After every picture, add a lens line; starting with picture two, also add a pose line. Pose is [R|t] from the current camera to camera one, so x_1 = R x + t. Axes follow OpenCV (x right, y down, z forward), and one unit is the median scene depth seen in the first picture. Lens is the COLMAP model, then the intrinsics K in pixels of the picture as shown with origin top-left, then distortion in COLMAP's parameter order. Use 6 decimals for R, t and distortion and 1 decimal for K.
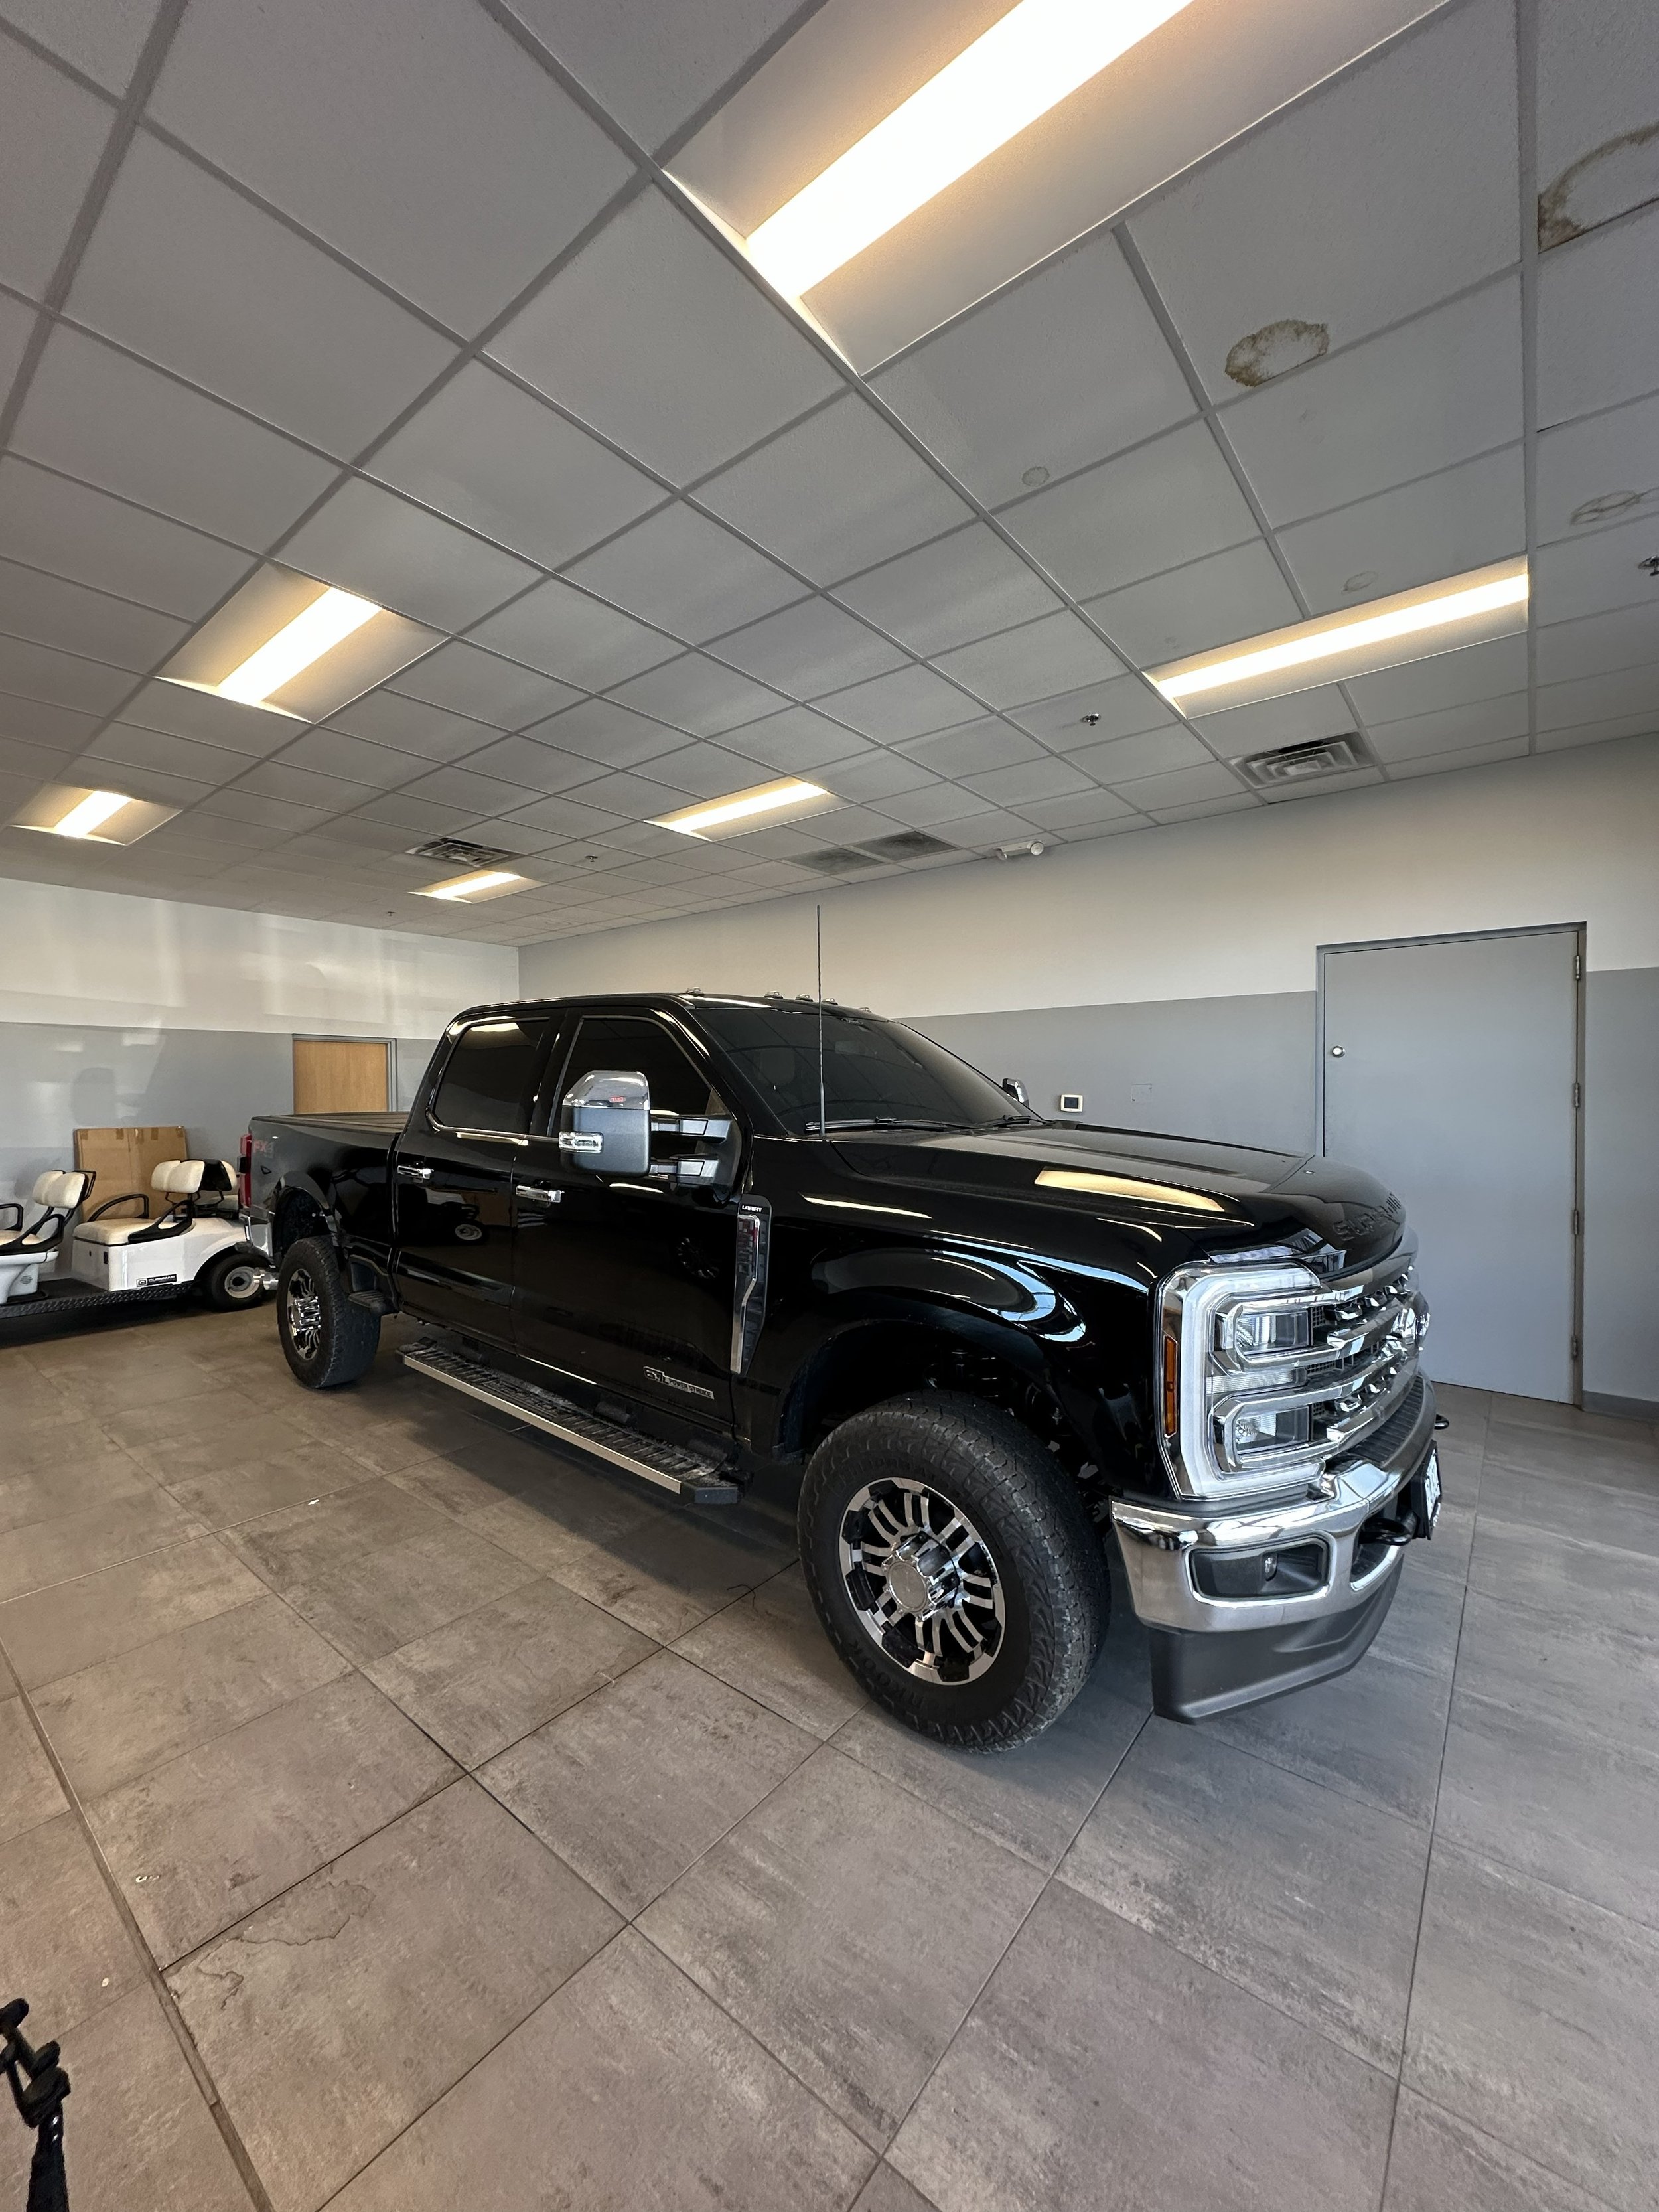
lens RADIAL K [[871.3, 0, 829.5], [0, 871.3, 1106.0], [0, 0, 1]] dist [-0.001258, 0.000302]
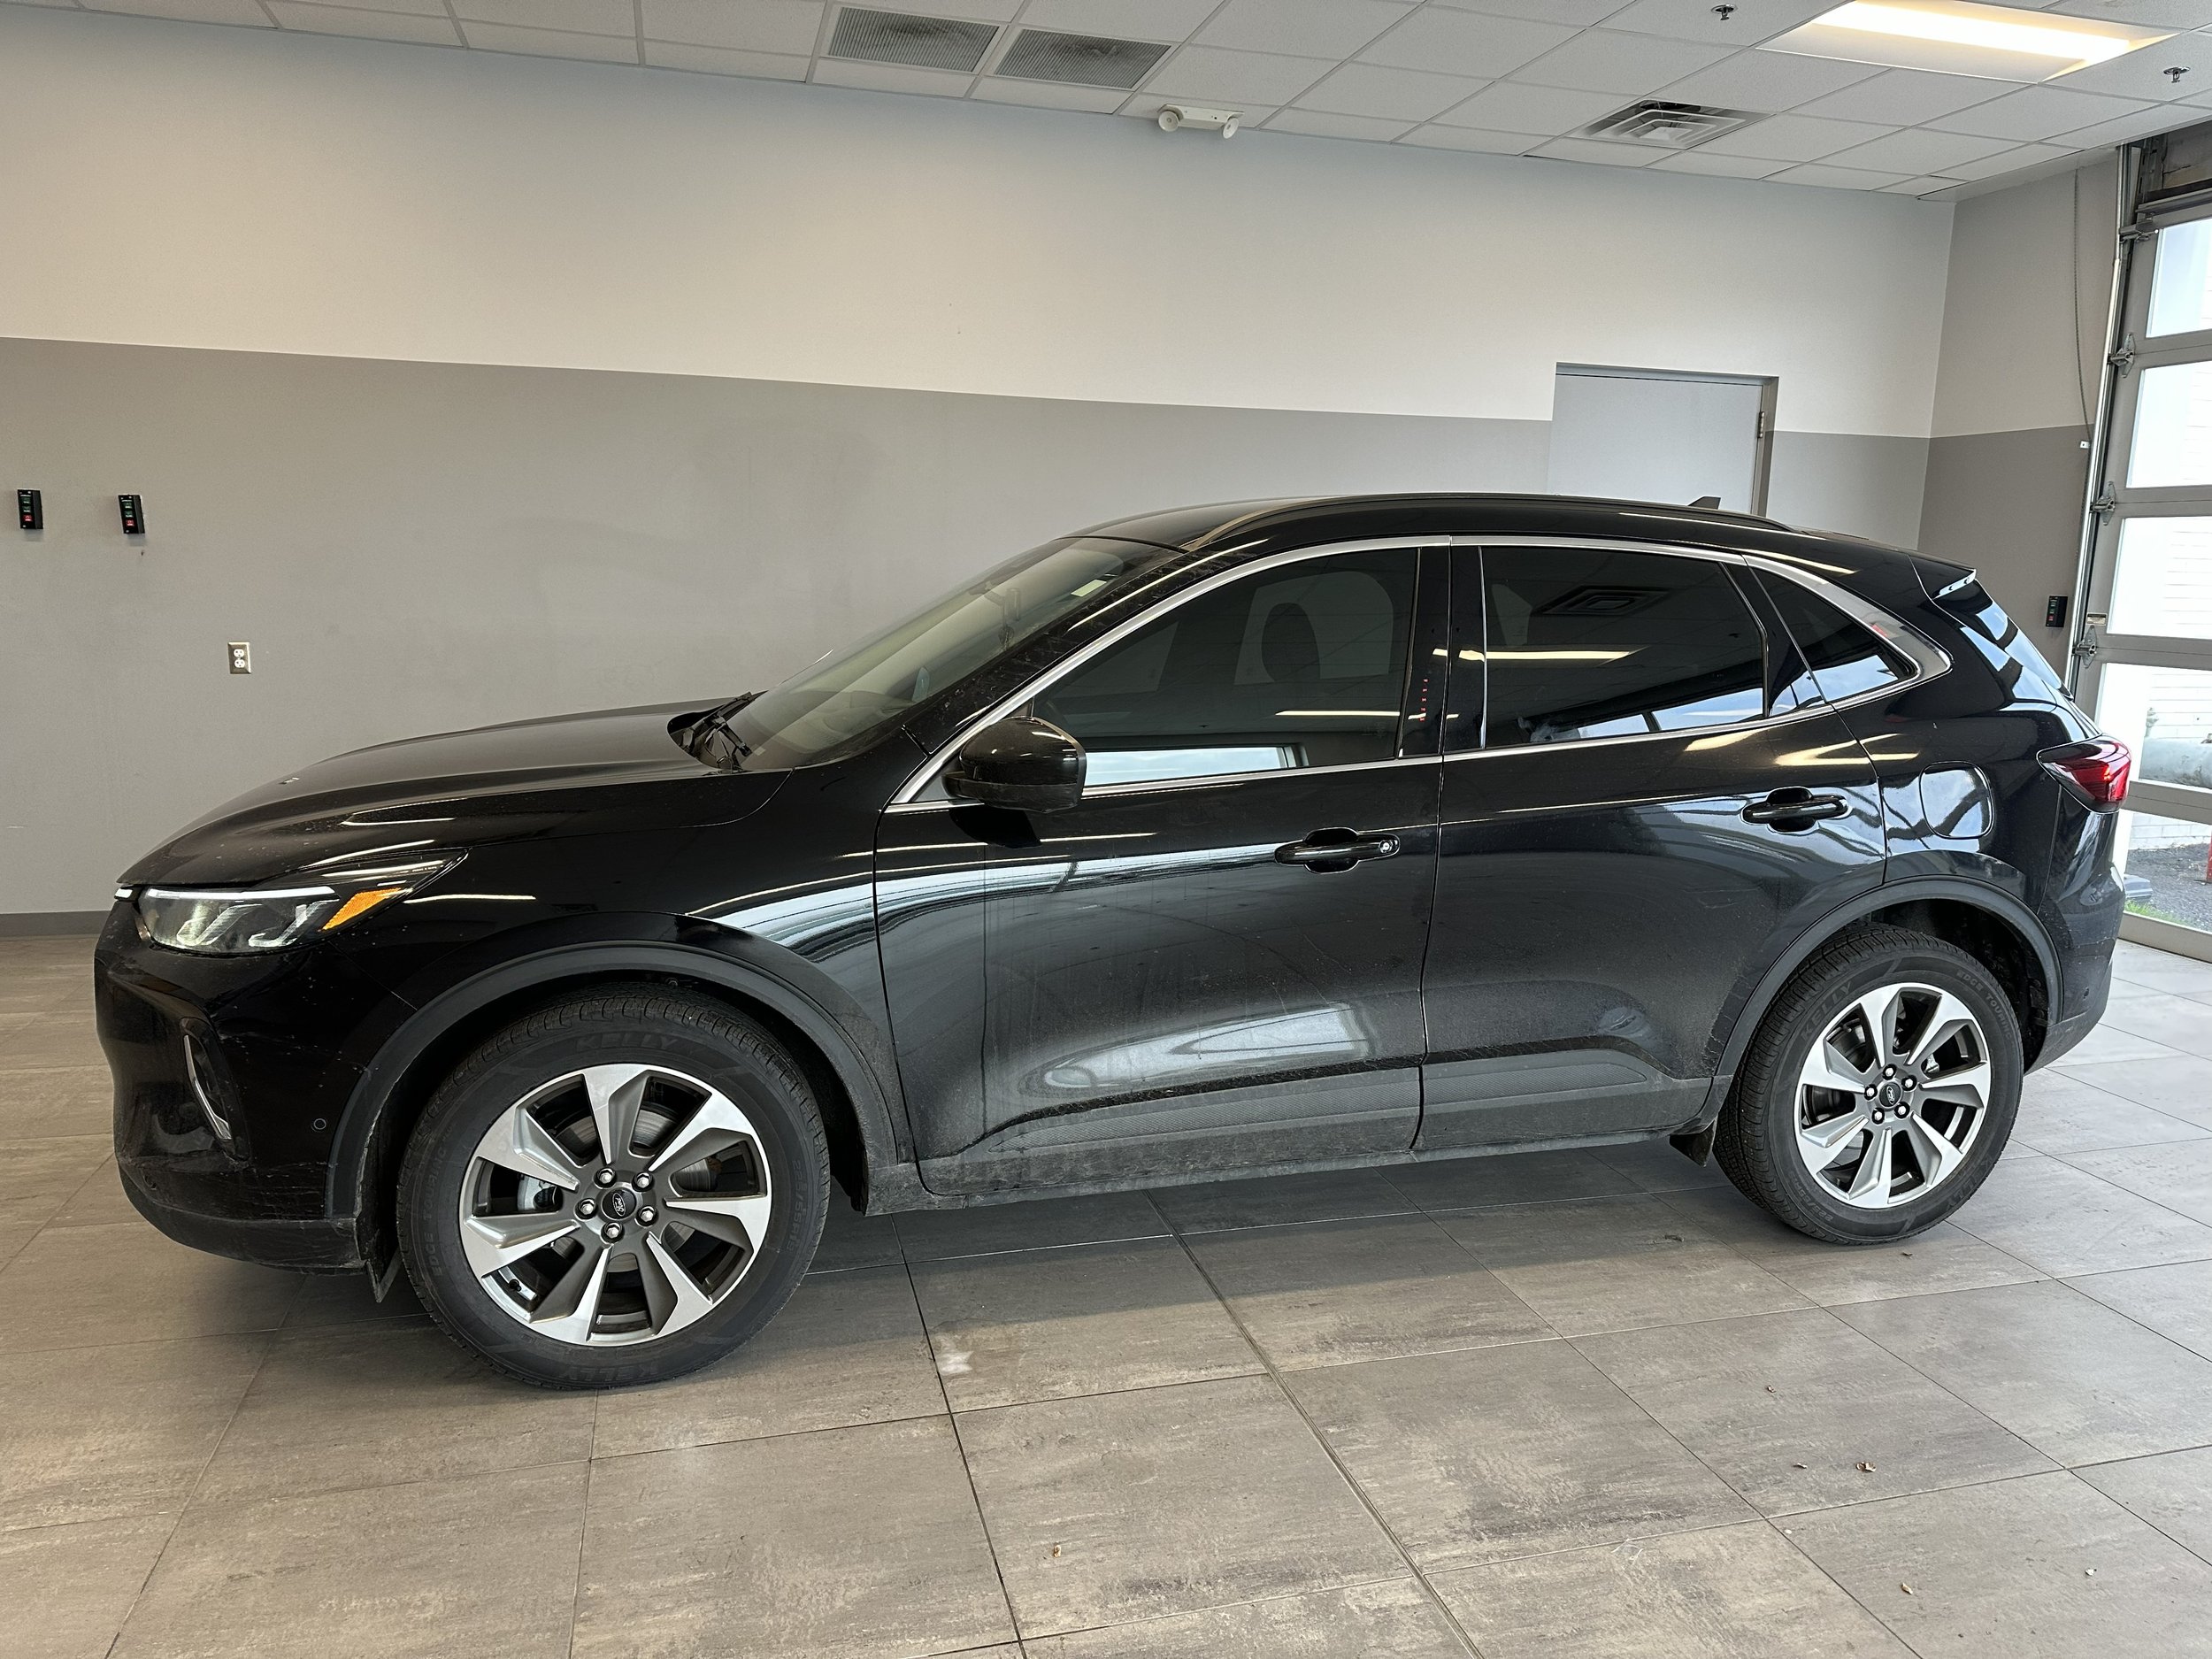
lens RADIAL K [[1548.6, 0, 1106.0], [0, 1548.6, 829.5], [0, 0, 1]] dist [0.008120, -0.009319]
pose [[0.586478, -0.117570, 0.801387, -2.008732], [-0.010753, 0.988192, 0.152846, 0.058742], [-0.809894, -0.098258, 0.578288, 1.108182]]
